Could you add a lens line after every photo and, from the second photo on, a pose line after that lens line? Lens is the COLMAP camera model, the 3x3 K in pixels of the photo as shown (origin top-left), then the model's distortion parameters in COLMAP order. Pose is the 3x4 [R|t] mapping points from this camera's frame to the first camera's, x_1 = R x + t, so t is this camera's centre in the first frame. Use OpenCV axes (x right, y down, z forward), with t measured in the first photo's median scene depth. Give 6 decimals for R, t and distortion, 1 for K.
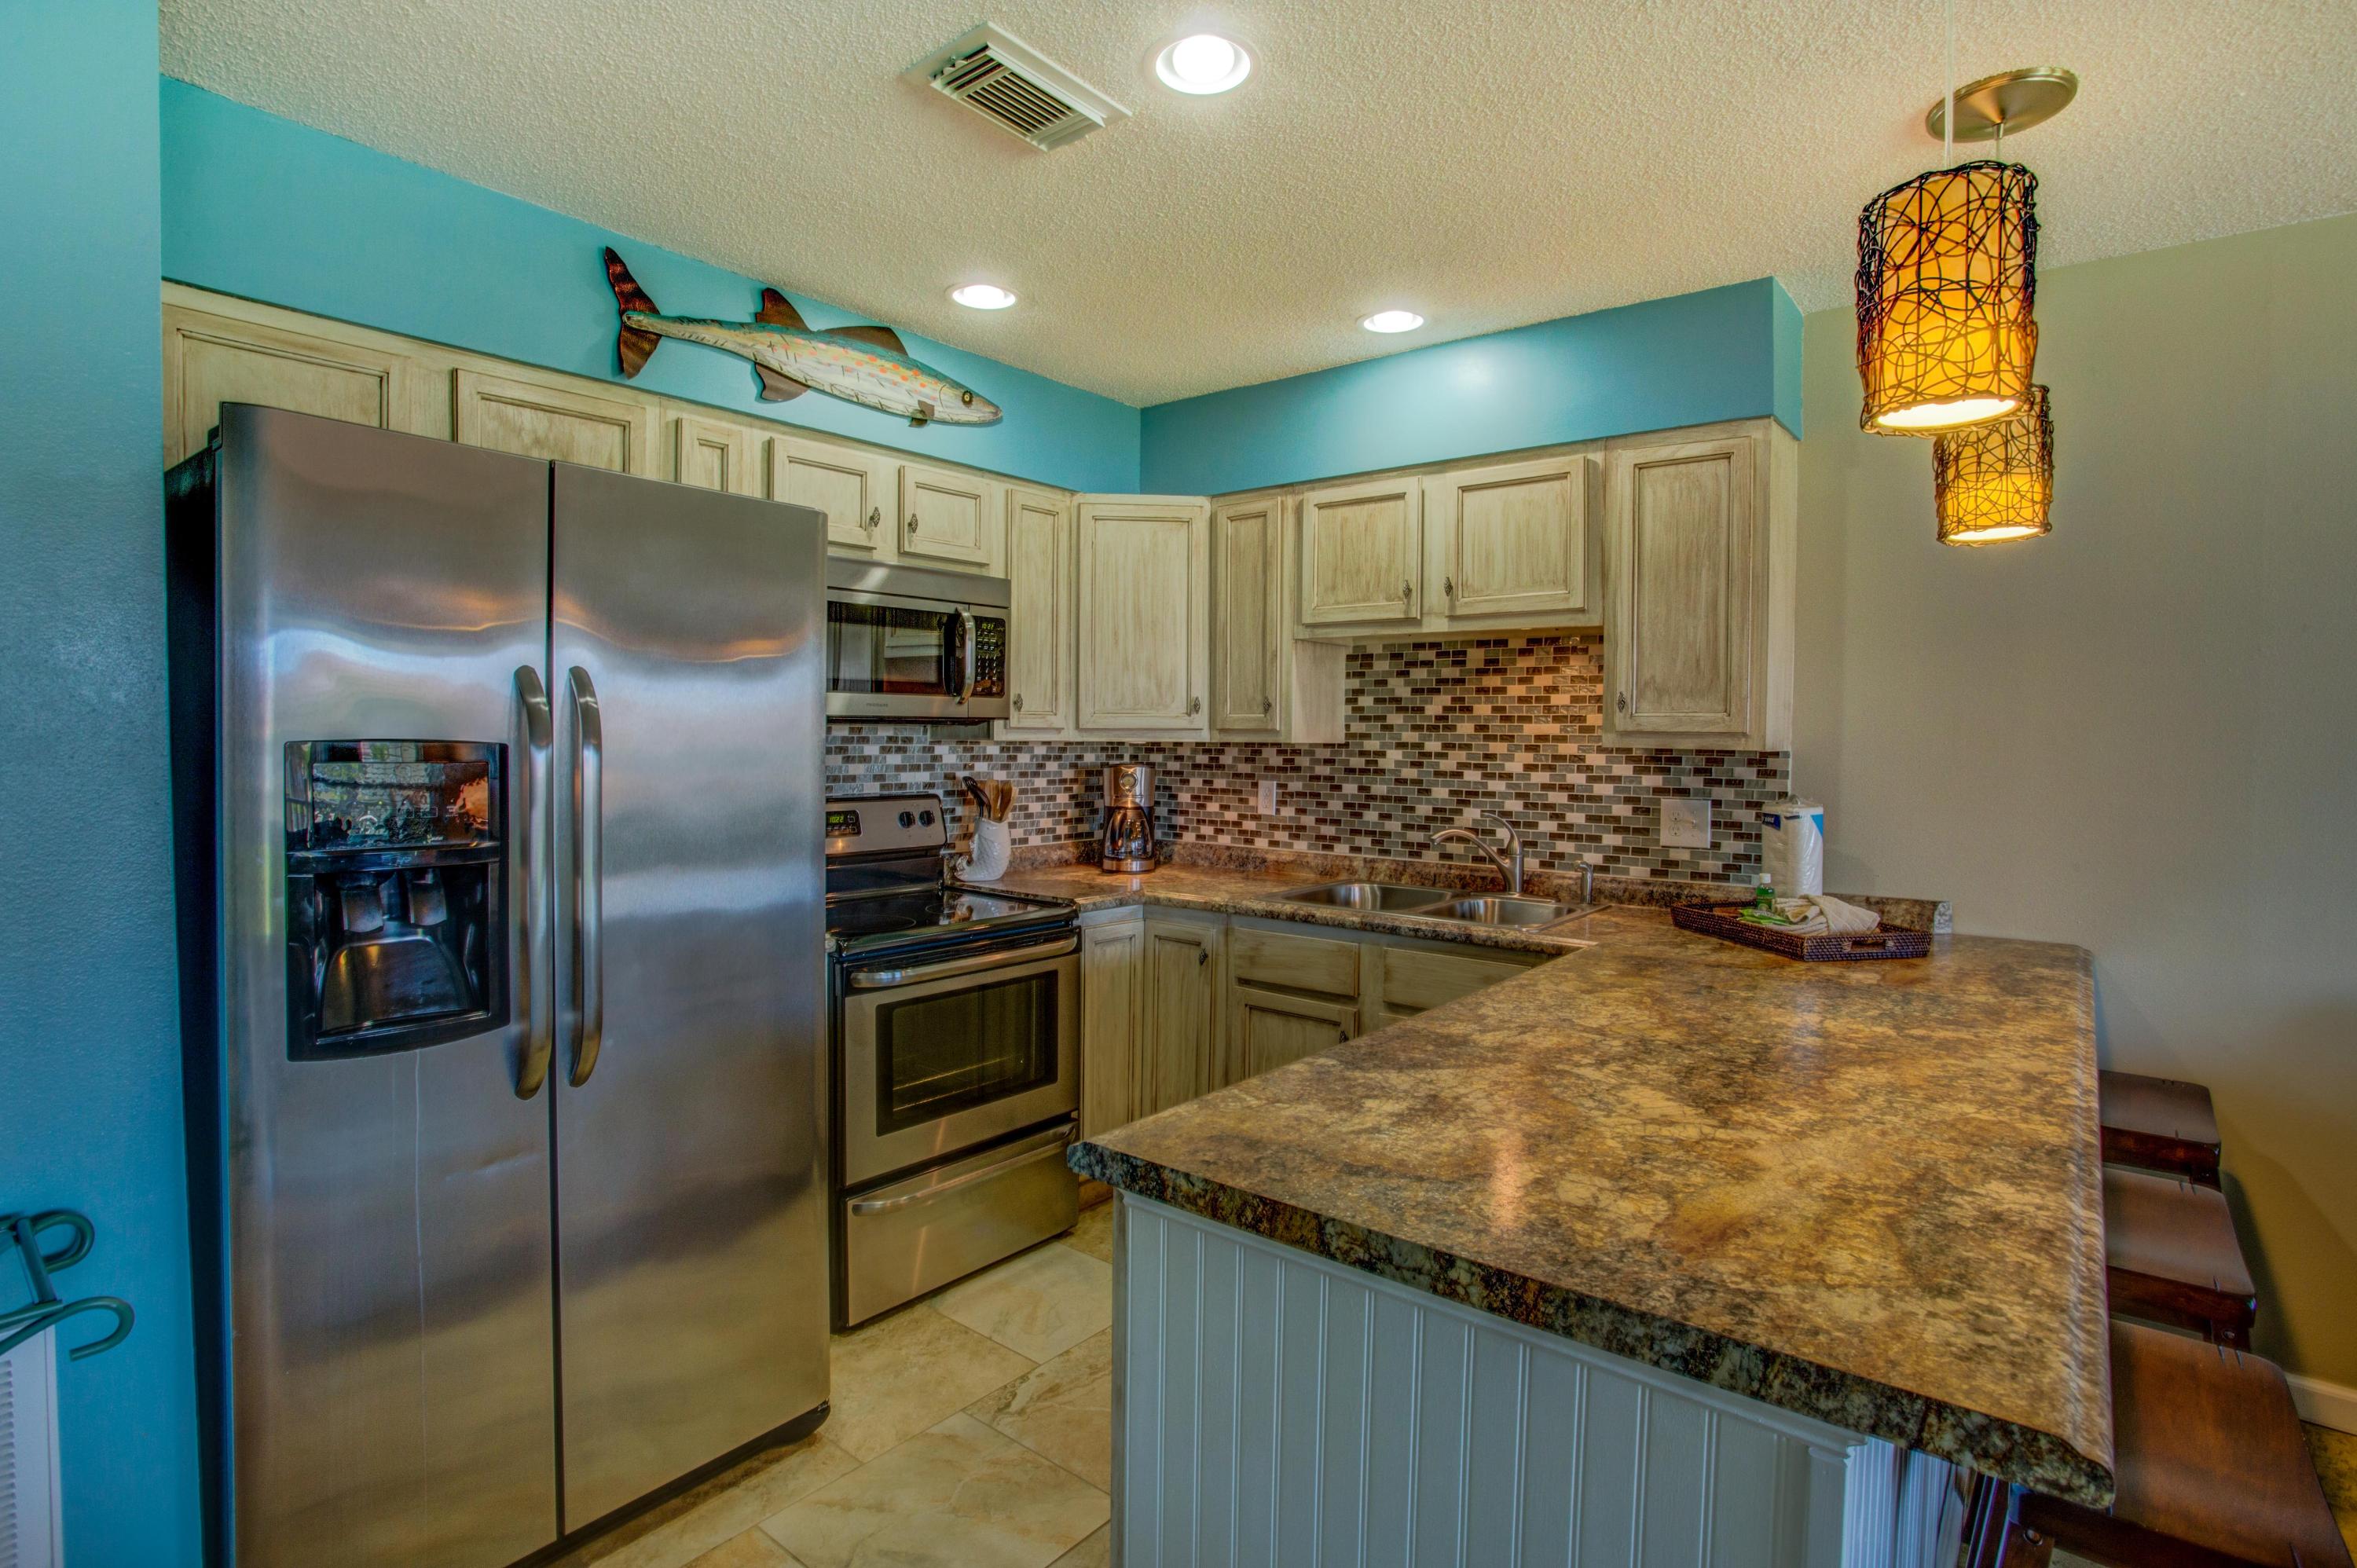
lens RADIAL K [[1150.1, 0, 1194.1], [0, 1150.1, 776.0], [0, 0, 1]] dist [-0.046161, 0.012382]
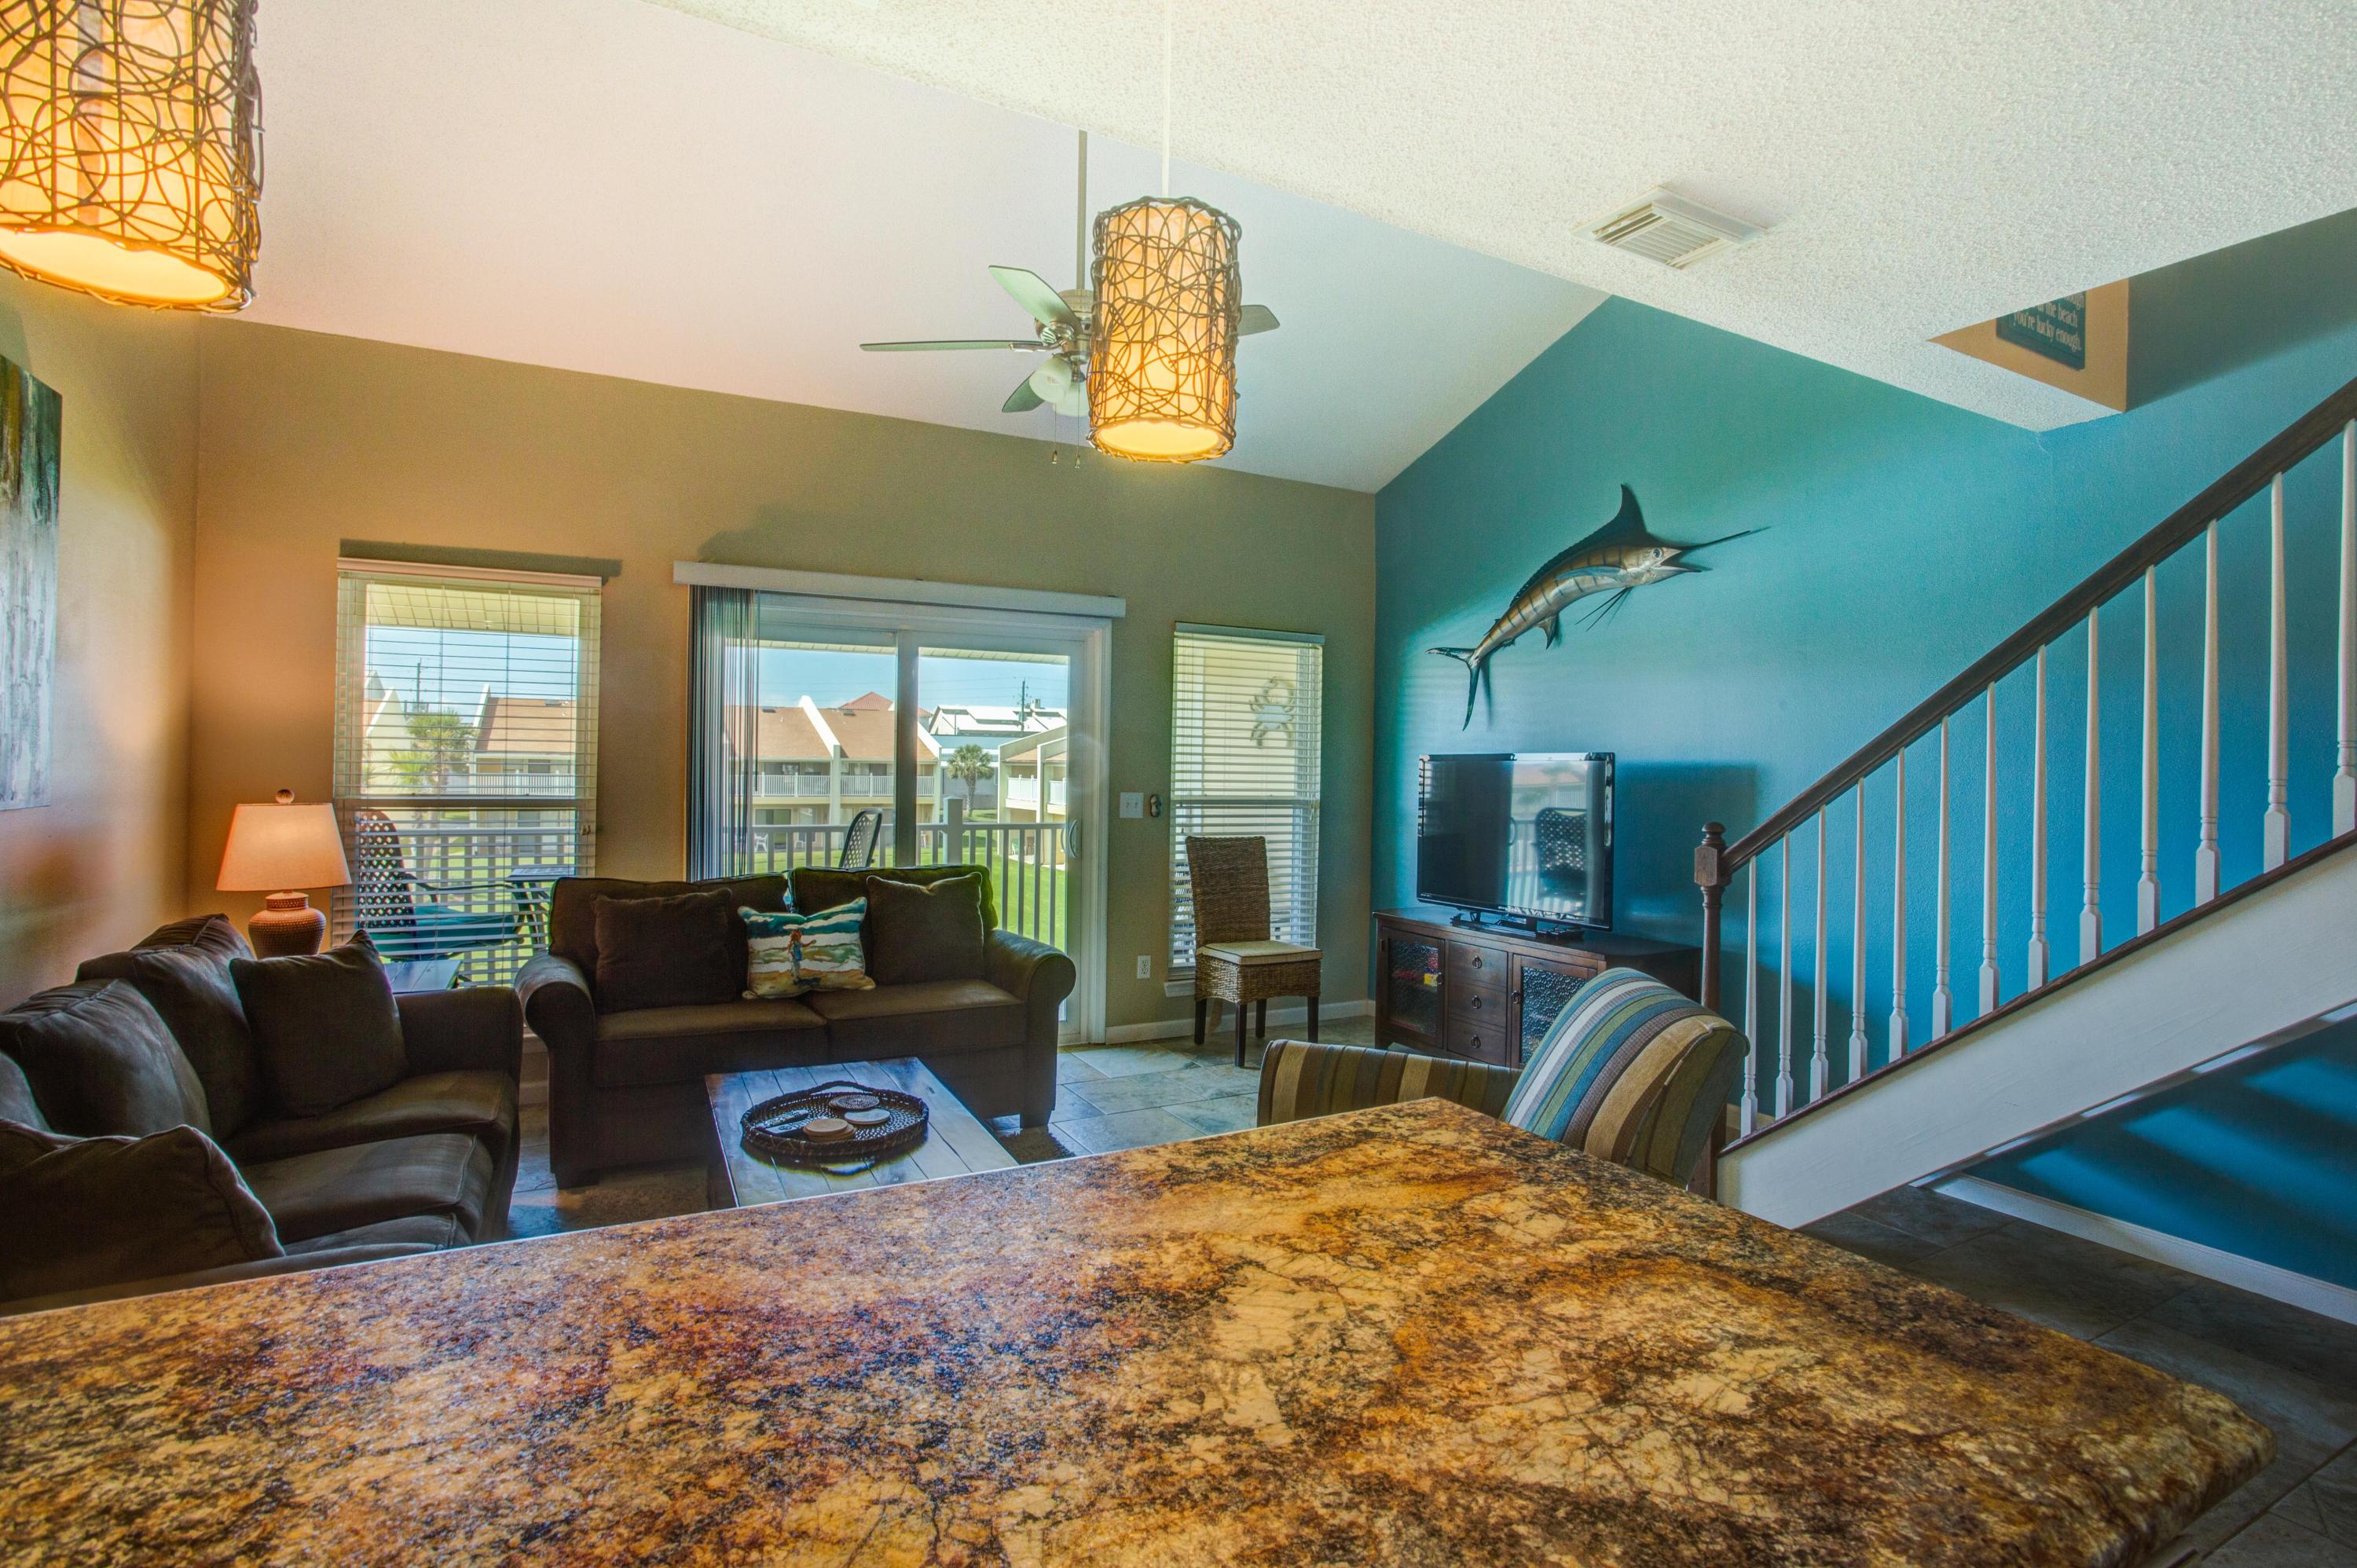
lens RADIAL K [[1150.1, 0, 1148.2], [0, 1150.1, 780.5], [0, 0, 1]] dist [-0.046161, 0.012382]
pose [[-0.912401, -0.031604, 0.408077, 0.111666], [-0.013013, 0.998750, 0.048255, -0.032743], [-0.409092, 0.038718, -0.911672, 0.896750]]
